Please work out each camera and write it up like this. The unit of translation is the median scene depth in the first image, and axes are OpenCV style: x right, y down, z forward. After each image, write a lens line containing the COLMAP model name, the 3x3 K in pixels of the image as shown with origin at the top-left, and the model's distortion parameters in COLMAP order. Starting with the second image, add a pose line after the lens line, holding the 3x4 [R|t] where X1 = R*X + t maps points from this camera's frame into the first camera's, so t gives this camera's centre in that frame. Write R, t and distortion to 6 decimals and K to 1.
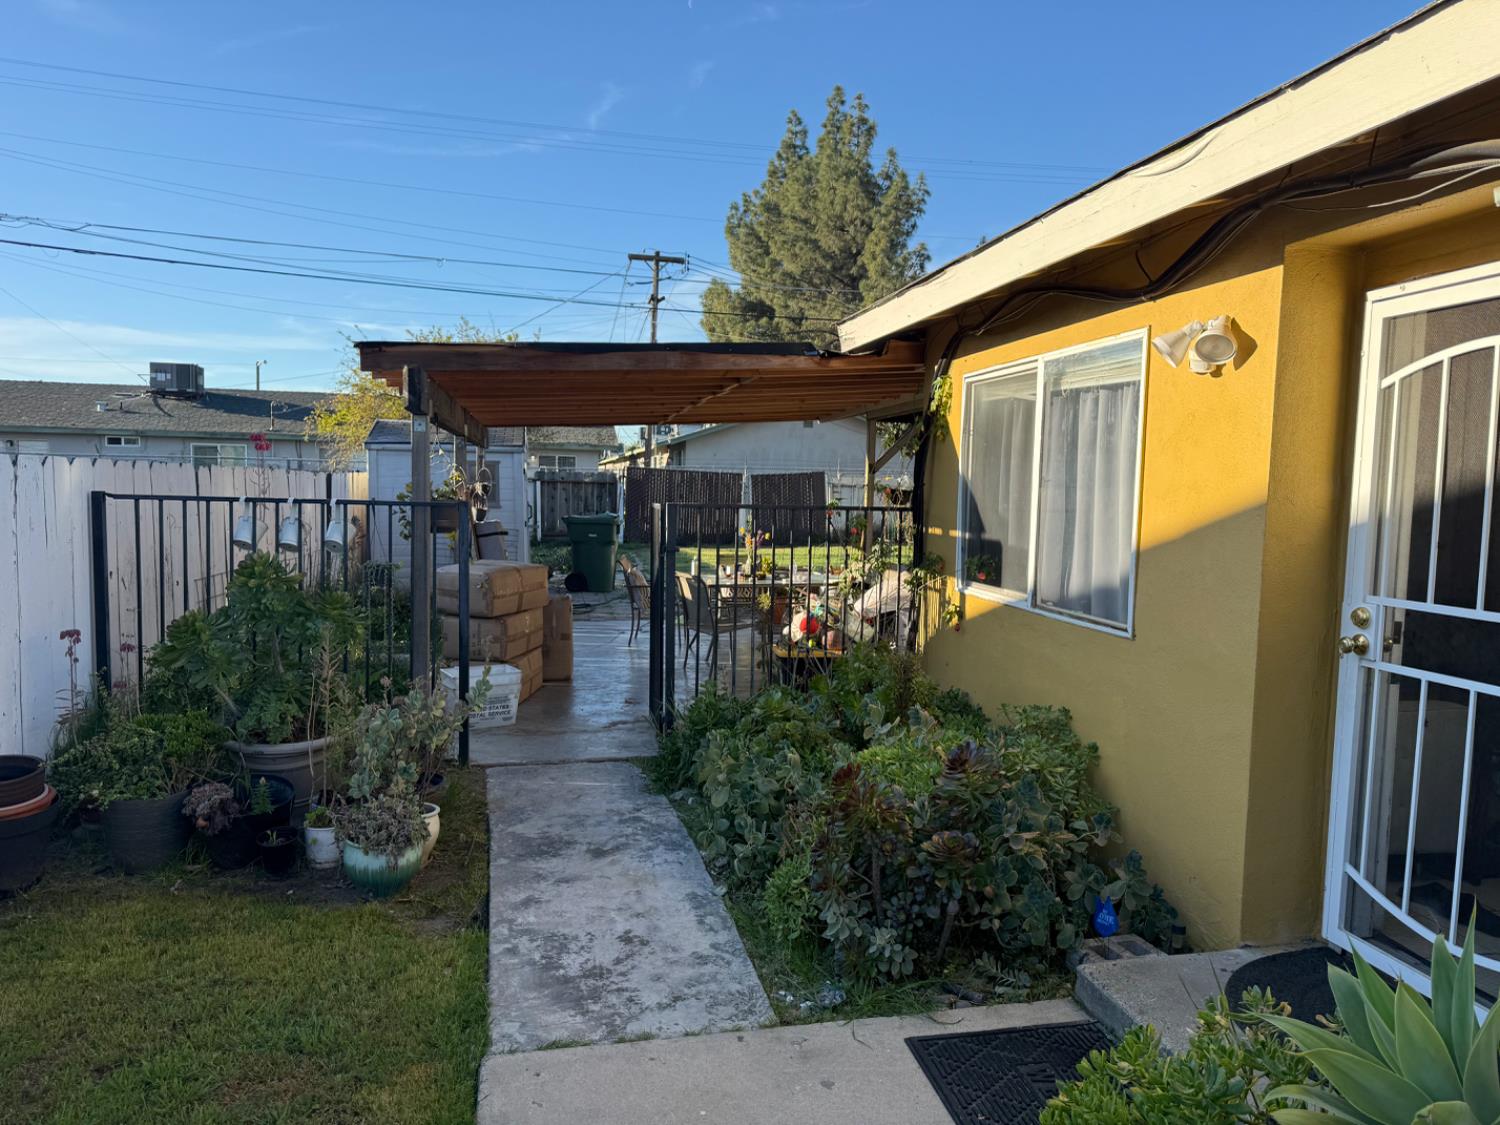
lens RADIAL K [[1025.4, 0, 750.0], [0, 1025.4, 562.5], [0, 0, 1]] dist [0.006510, -0.041118]
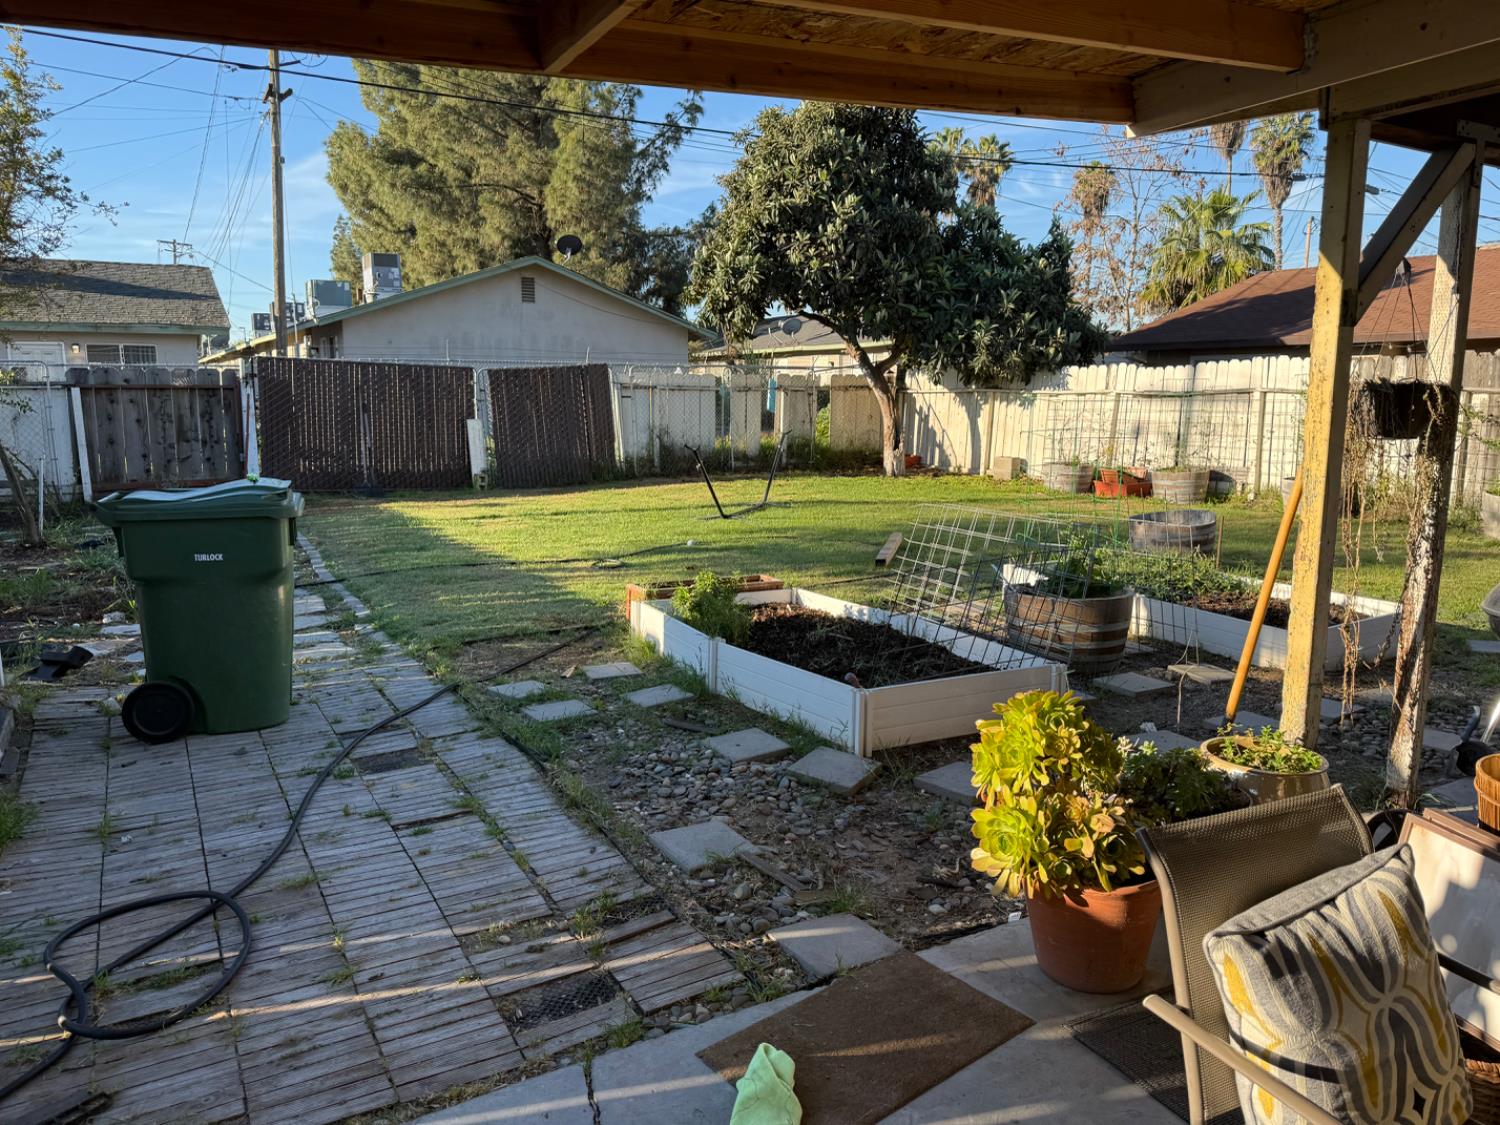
lens RADIAL K [[1024.8, 0, 728.5], [0, 1024.8, 551.1], [0, 0, 1]] dist [0.006517, -0.040007]
pose [[0.946278, -0.066438, 0.316455, -0.296690], [0.039687, 0.995128, 0.090250, -0.143562], [-0.320909, -0.072842, 0.944305, 1.900104]]
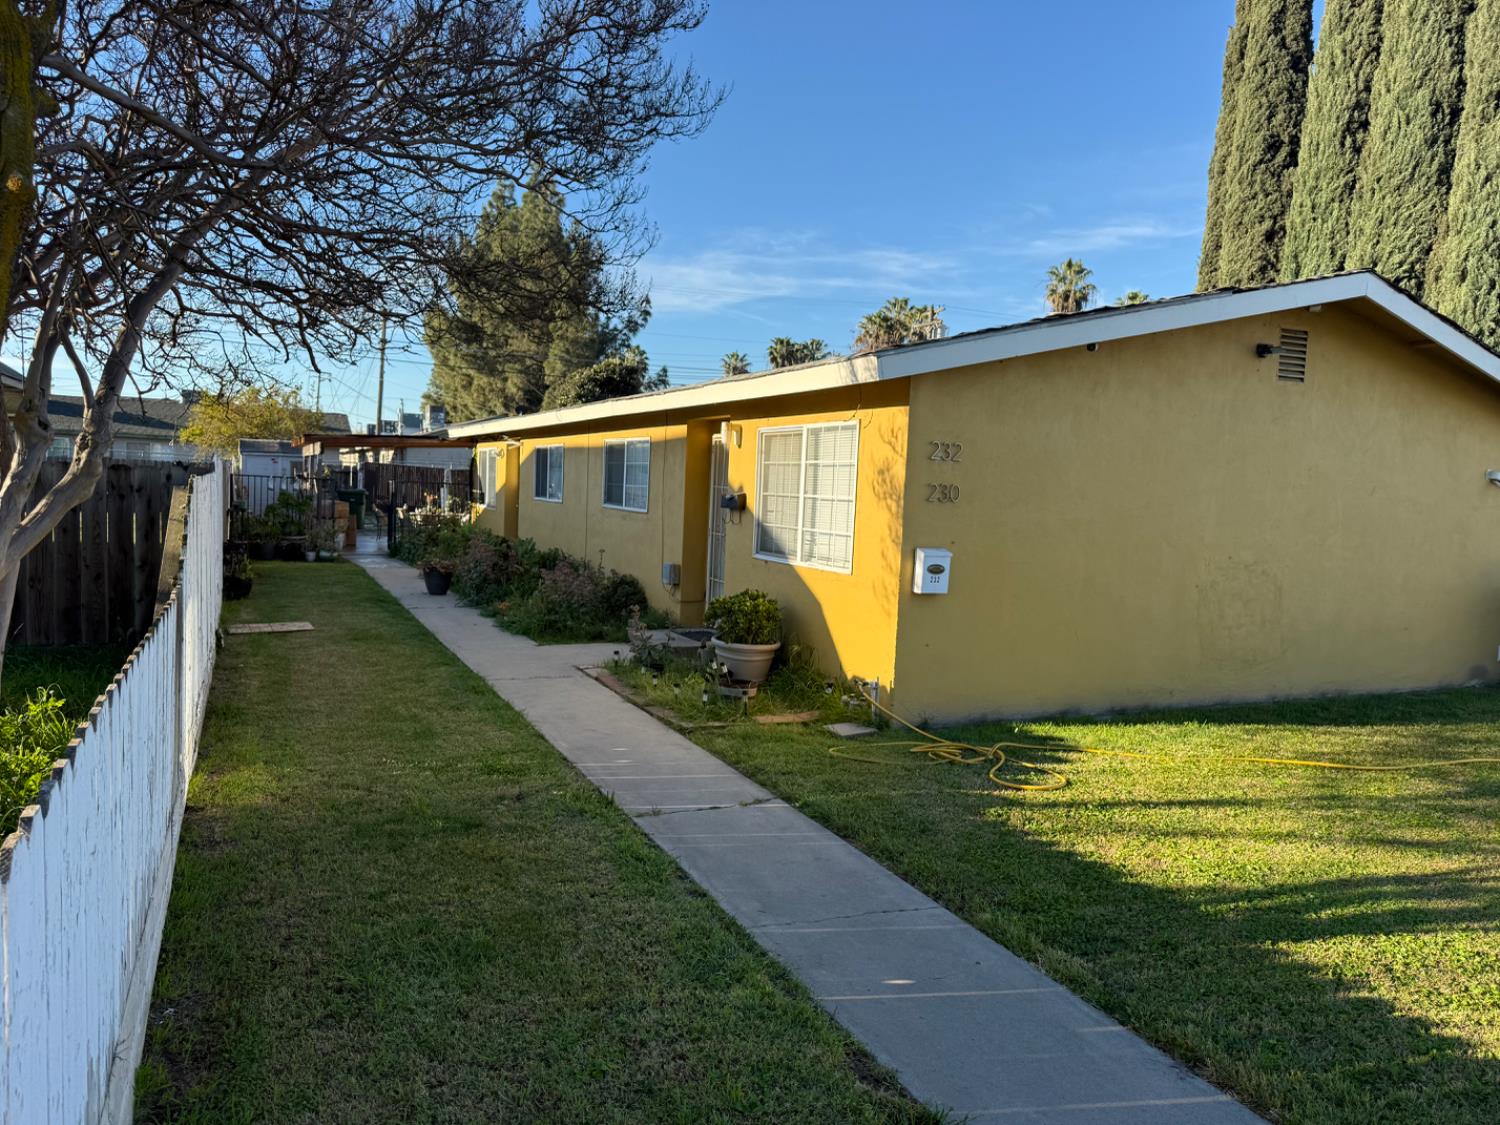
lens RADIAL K [[1141.9, 0, 750.0], [0, 1141.9, 562.5], [0, 0, 1]] dist [0.177462, -0.135696]
pose [[0.975439, 0.014894, 0.219767, 0.318884], [-0.013789, 0.999883, -0.006565, 0.310157], [-0.219839, 0.003374, 0.975530, -4.215117]]
